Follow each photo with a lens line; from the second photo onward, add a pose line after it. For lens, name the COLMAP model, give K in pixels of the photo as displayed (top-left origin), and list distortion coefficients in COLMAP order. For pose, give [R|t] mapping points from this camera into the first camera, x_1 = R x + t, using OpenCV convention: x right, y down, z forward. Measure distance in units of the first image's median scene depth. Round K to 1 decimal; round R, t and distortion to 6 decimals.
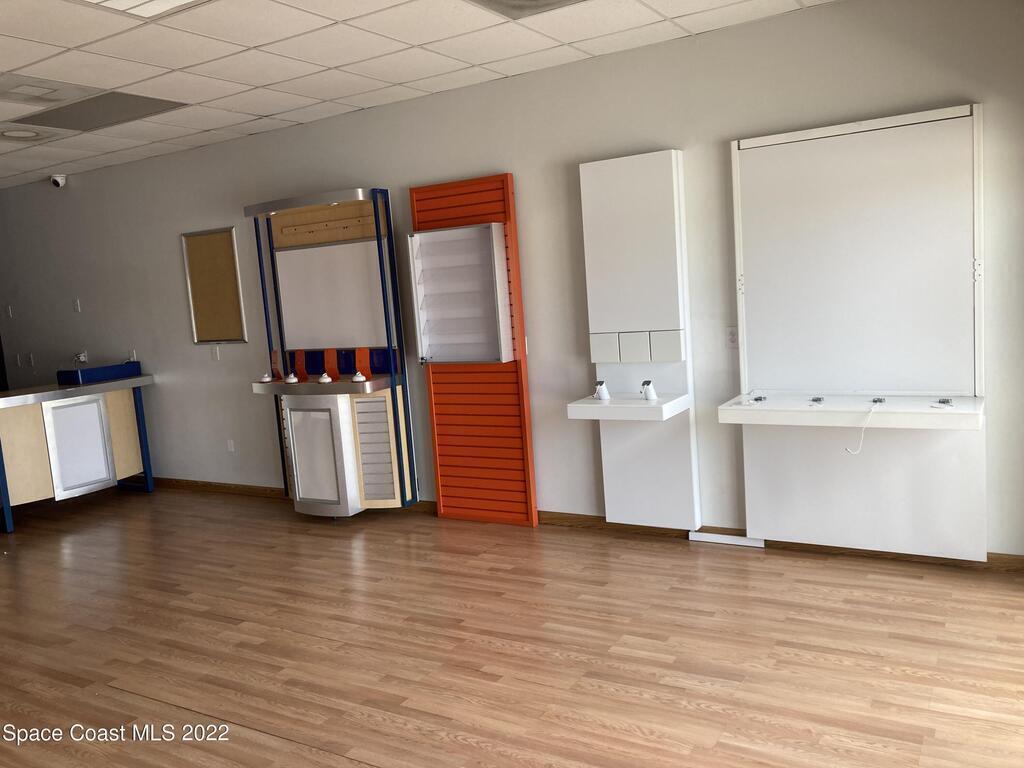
lens RADIAL K [[851.9, 0, 505.2], [0, 851.9, 383.3], [0, 0, 1]] dist [0.162020, -0.180676]
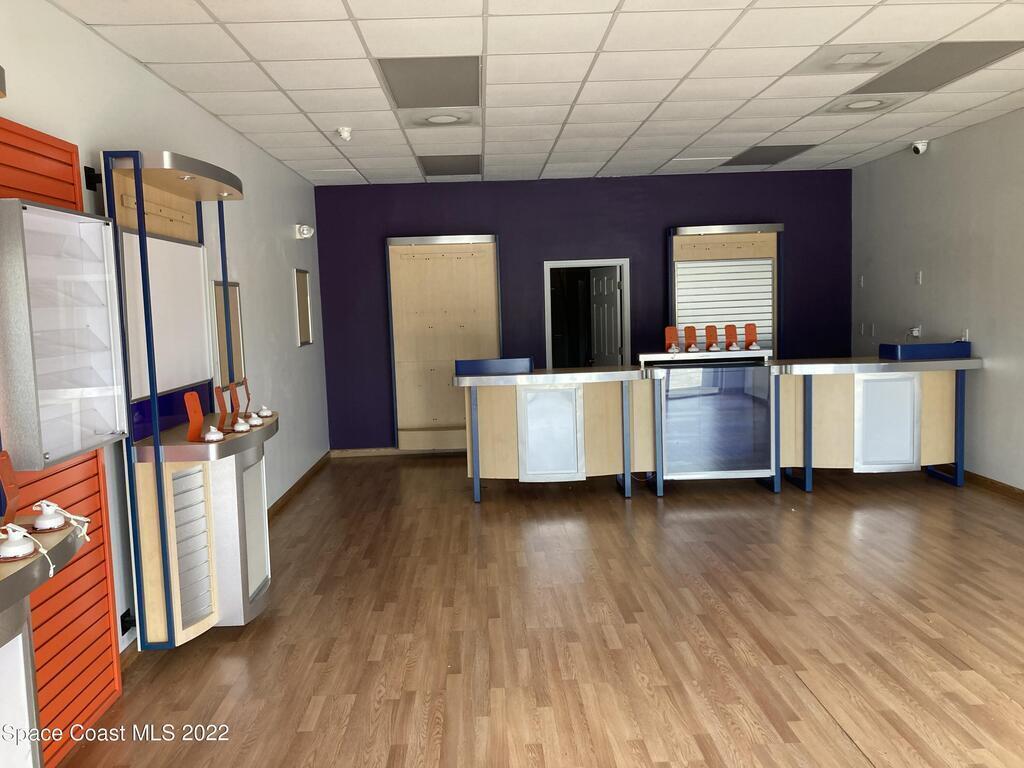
lens RADIAL K [[851.9, 0, 505.2], [0, 851.9, 383.3], [0, 0, 1]] dist [0.162020, -0.180676]
pose [[0.562982, 0.139212, -0.814660, 0.088705], [-0.109802, 0.989572, 0.093222, -0.023230], [0.819143, 0.036969, 0.572397, 0.136983]]
